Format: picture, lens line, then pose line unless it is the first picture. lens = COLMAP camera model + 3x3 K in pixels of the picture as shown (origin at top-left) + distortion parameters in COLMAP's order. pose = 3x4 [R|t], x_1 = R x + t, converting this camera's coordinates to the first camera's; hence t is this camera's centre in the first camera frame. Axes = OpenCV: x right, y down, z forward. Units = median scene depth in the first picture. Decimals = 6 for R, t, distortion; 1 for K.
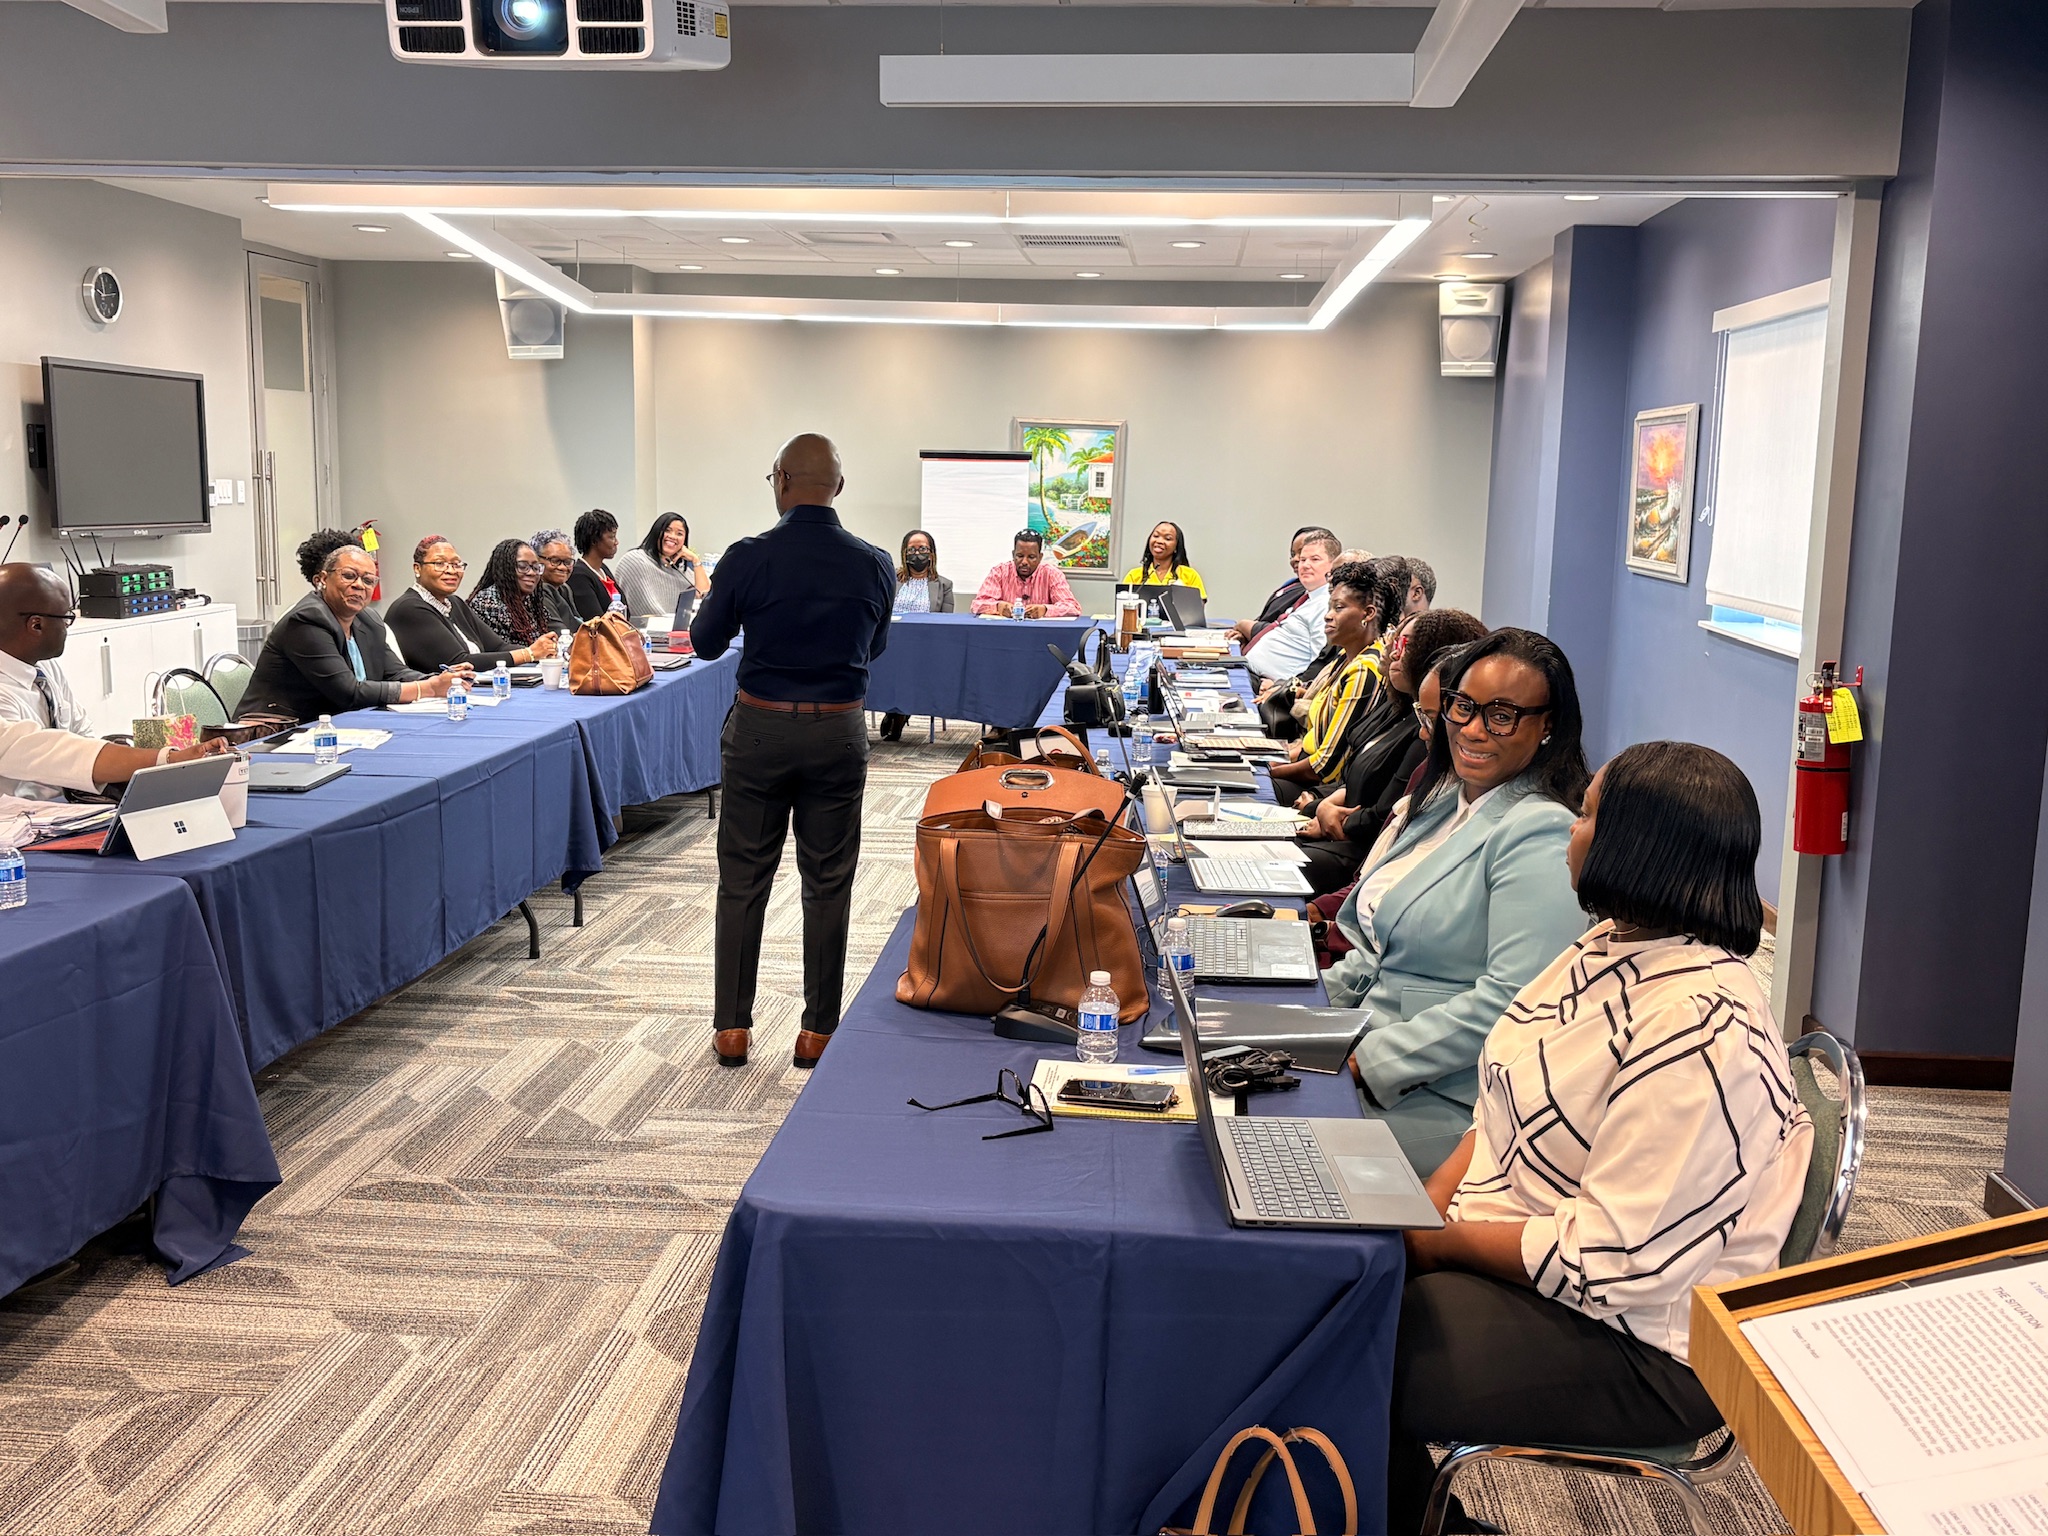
lens RADIAL K [[1956.1, 0, 1016.1], [0, 1956.1, 767.8], [0, 0, 1]] dist [0.128269, -0.135246]
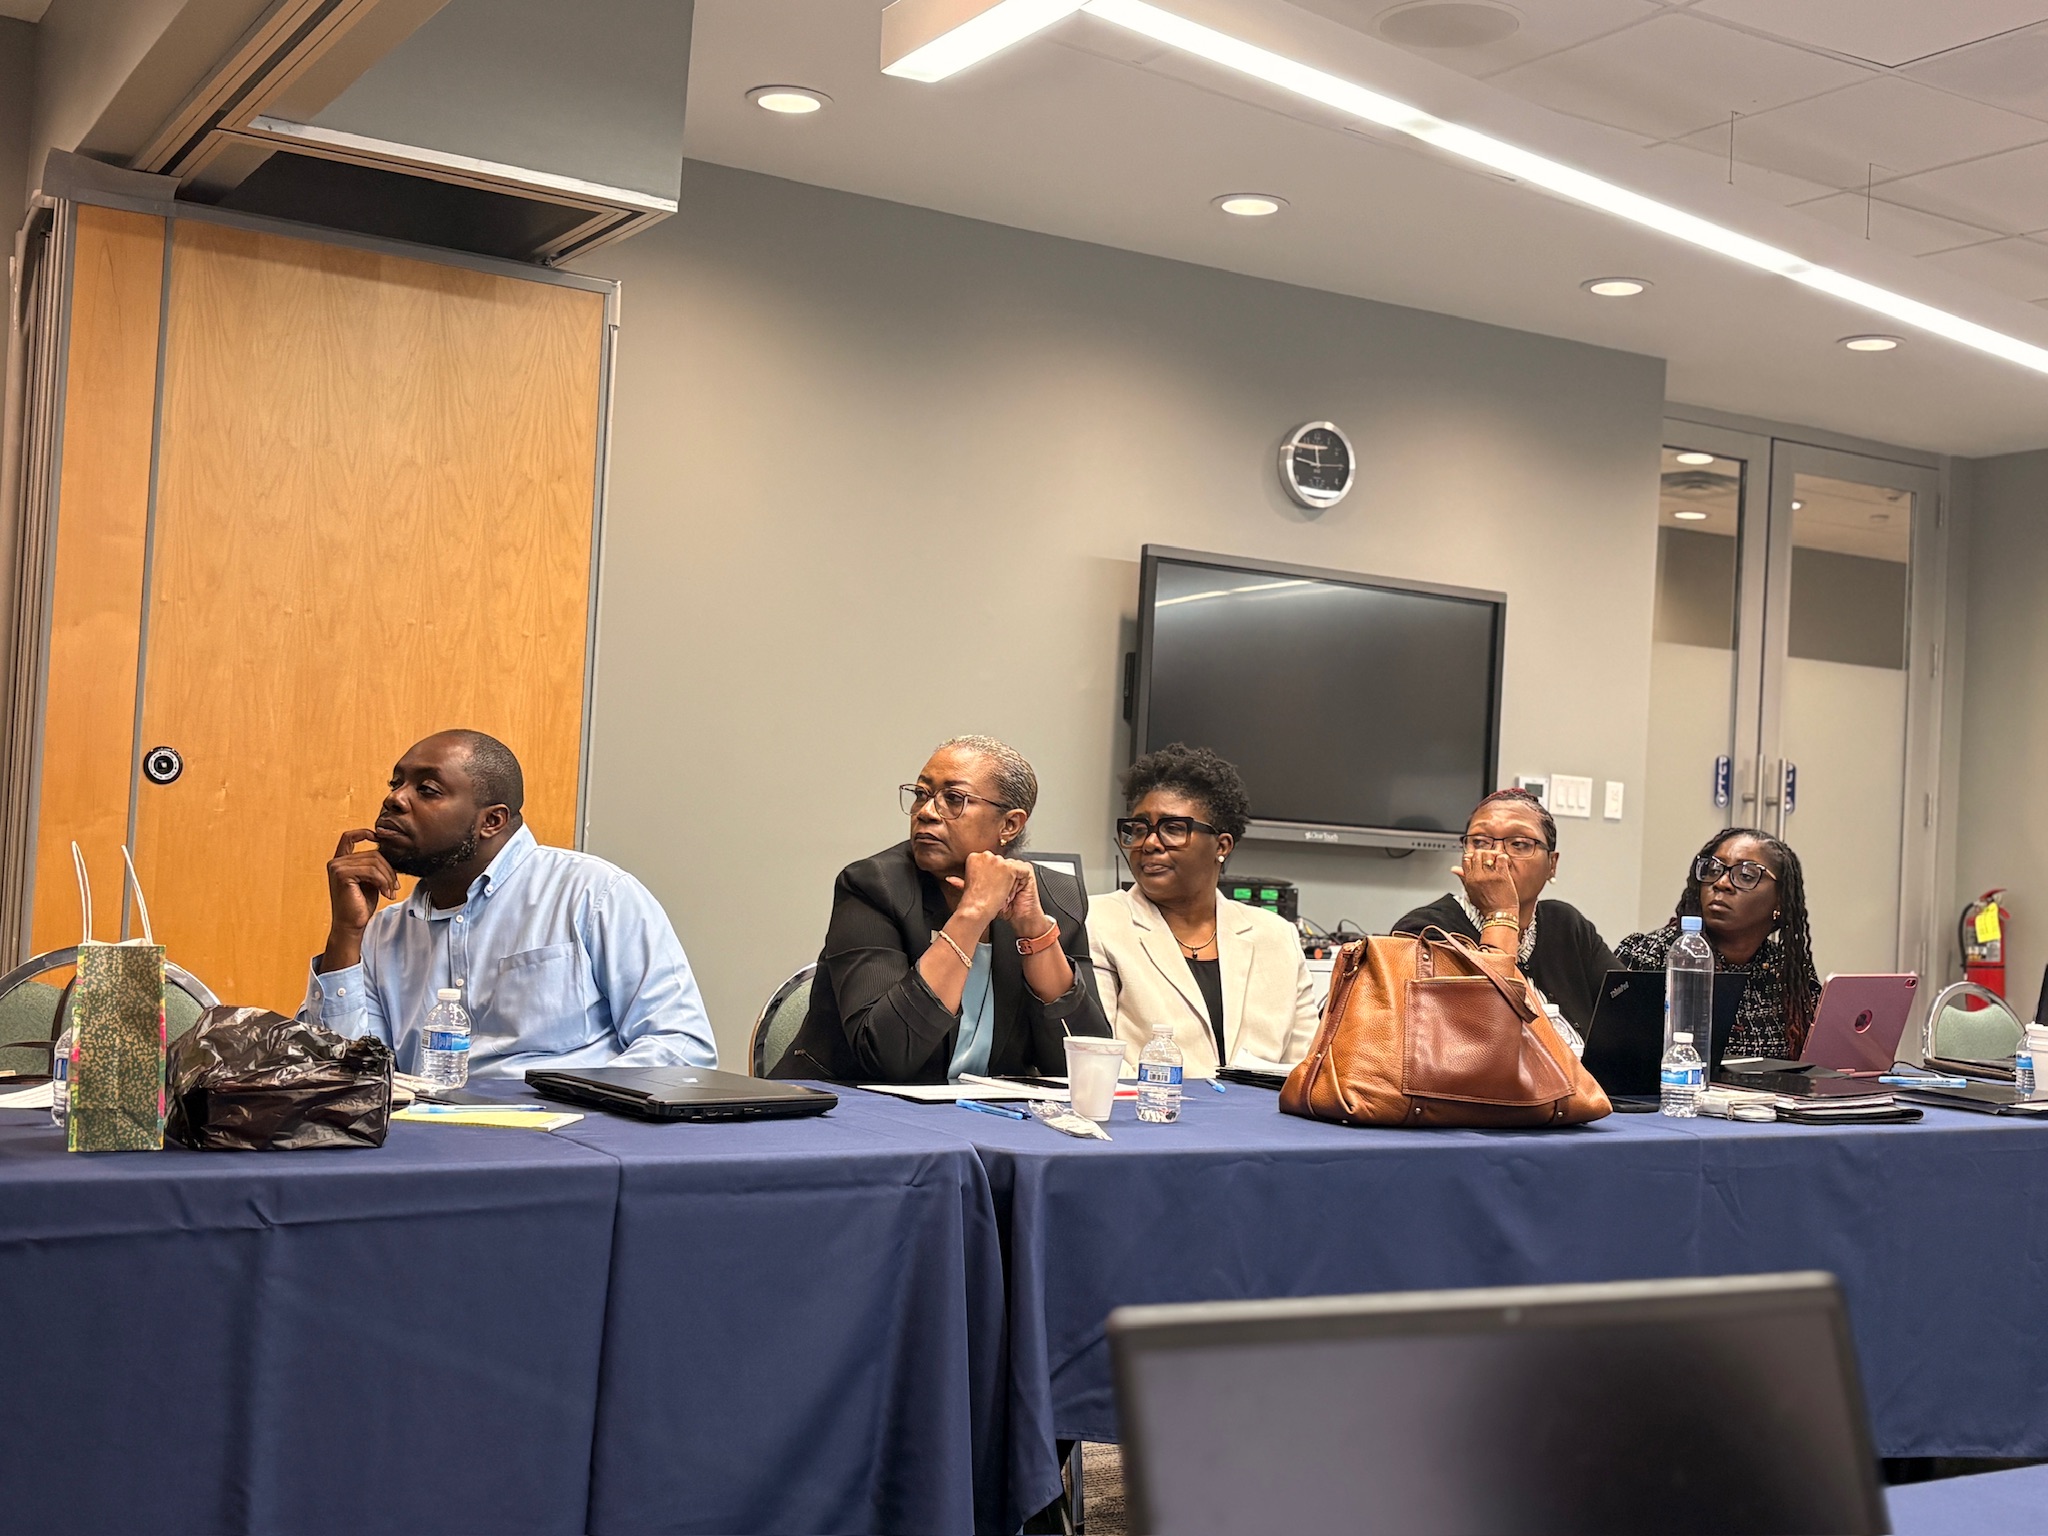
lens RADIAL K [[2387.0, 0, 1024.0], [0, 2387.0, 768.0], [0, 0, 1]] dist [0.248273, -0.836036]
pose [[0.593997, -0.017795, -0.804270, 0.073713], [-0.164394, 0.975973, -0.143007, -0.014297], [0.787491, 0.217163, 0.576800, 0.387122]]
